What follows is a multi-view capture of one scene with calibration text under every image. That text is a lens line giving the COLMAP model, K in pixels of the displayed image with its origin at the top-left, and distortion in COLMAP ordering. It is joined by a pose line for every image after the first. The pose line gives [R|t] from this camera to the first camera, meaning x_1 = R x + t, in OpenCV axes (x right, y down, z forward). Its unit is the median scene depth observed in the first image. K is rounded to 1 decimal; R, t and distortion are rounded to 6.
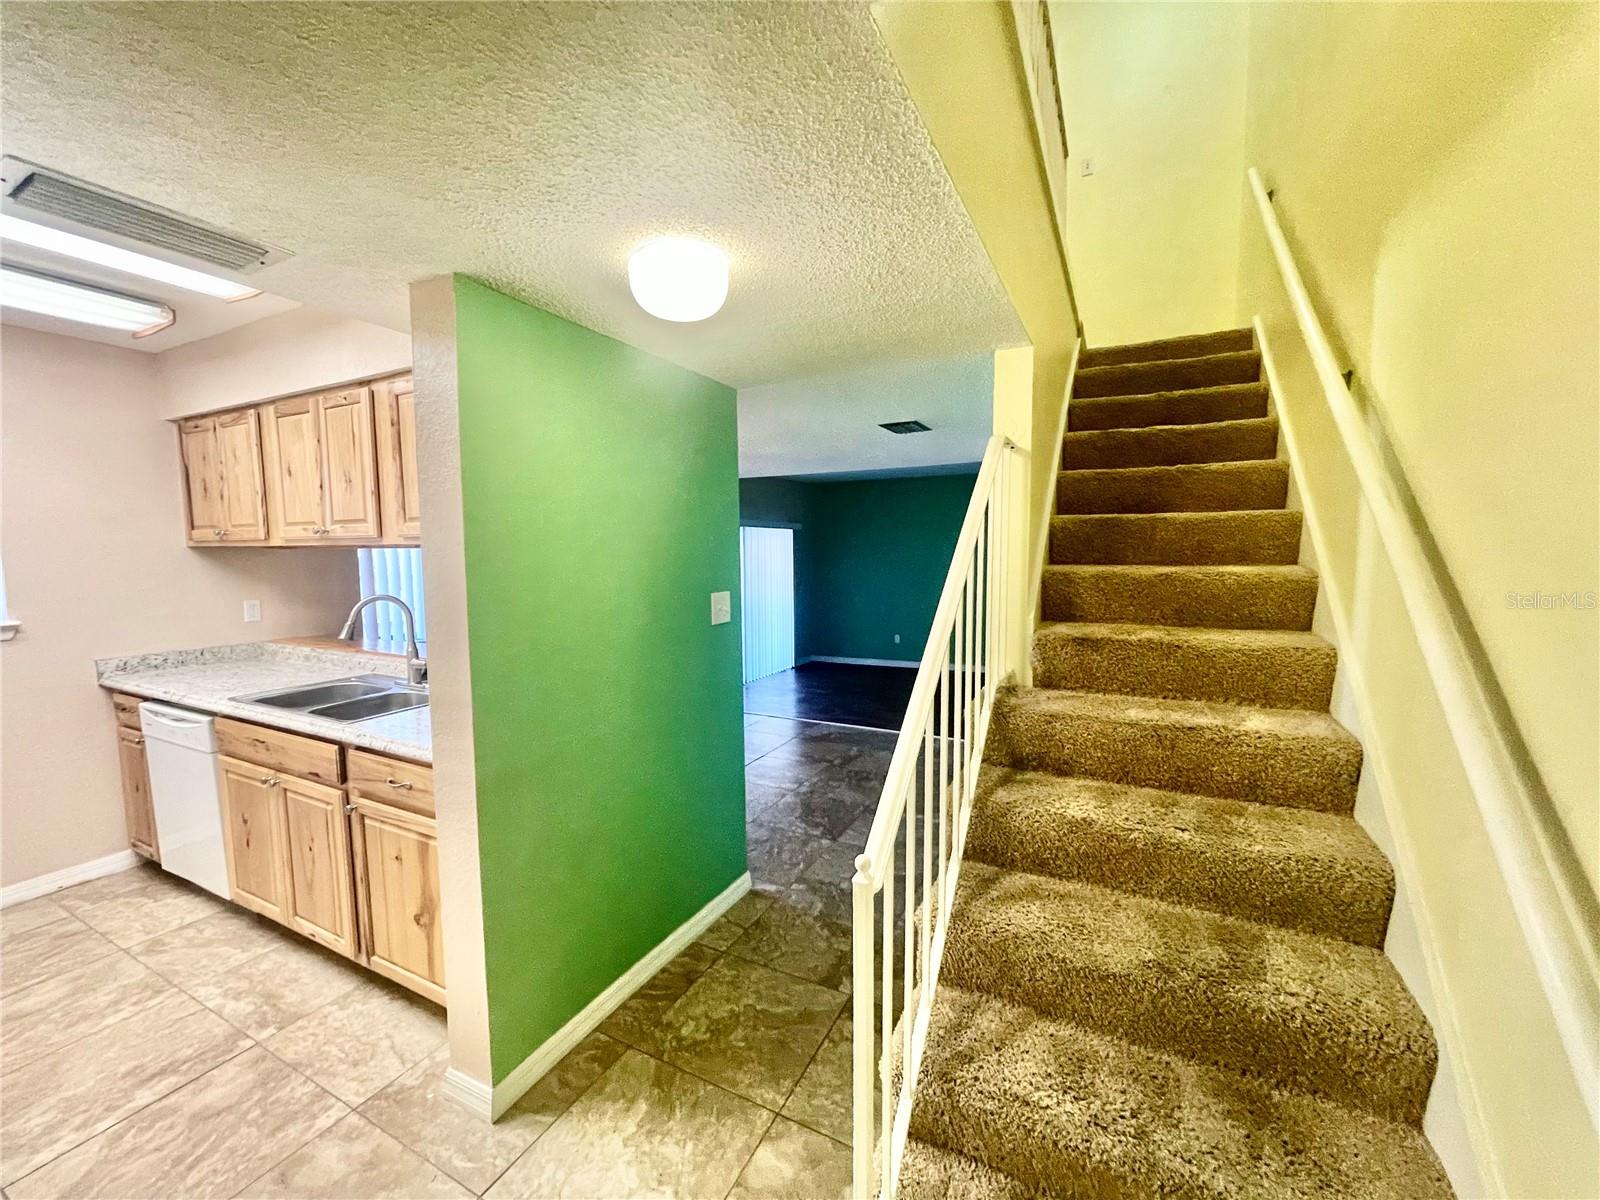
lens RADIAL K [[641.5, 0, 793.8], [0, 641.5, 604.2], [0, 0, 1]] dist [0.000718, -0.000297]
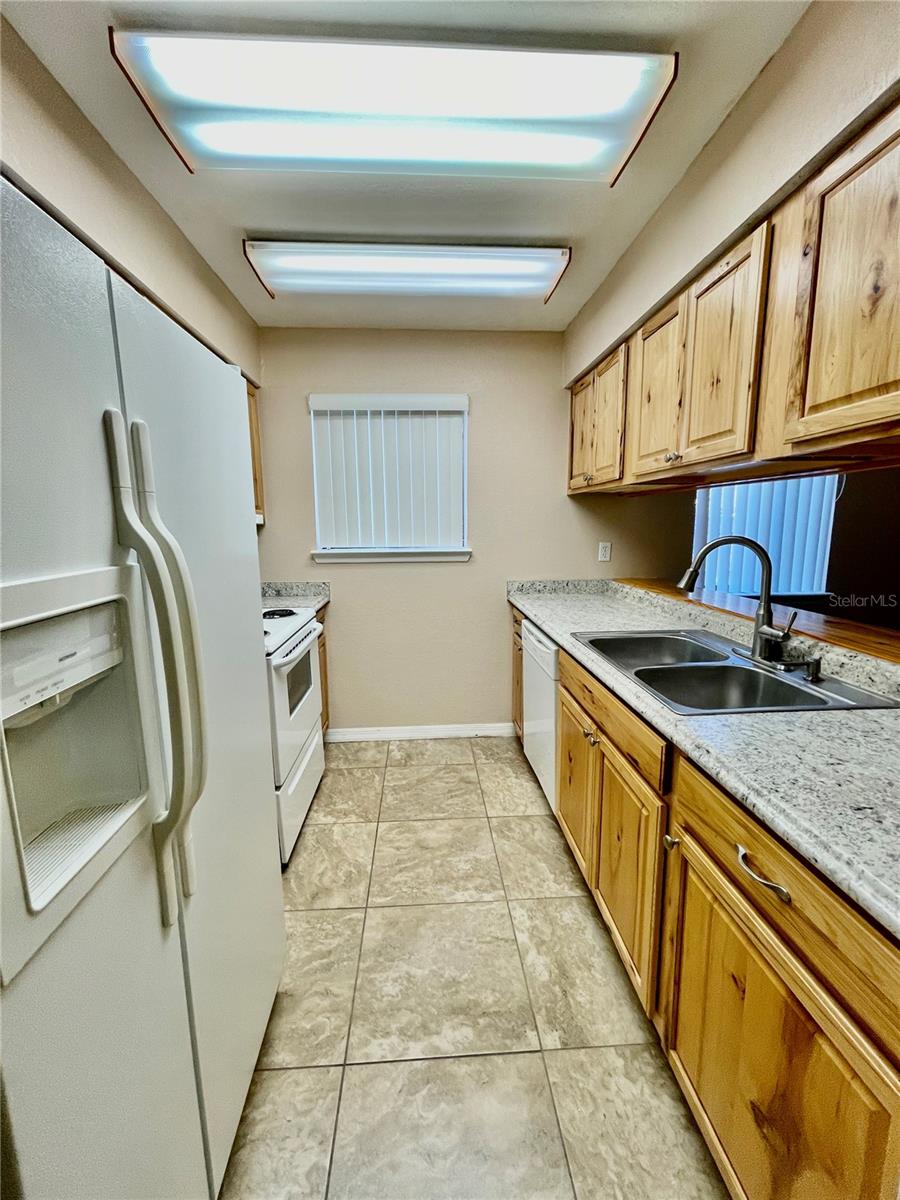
lens RADIAL K [[481.1, 0, 444.4], [0, 481.1, 600.5], [0, 0, 1]] dist [0.000718, -0.000297]
pose [[0.505358, 0.139688, -0.851528, -0.323300], [-0.068960, 0.990192, 0.121509, 0.015879], [0.860150, -0.002684, 0.510034, 0.416541]]
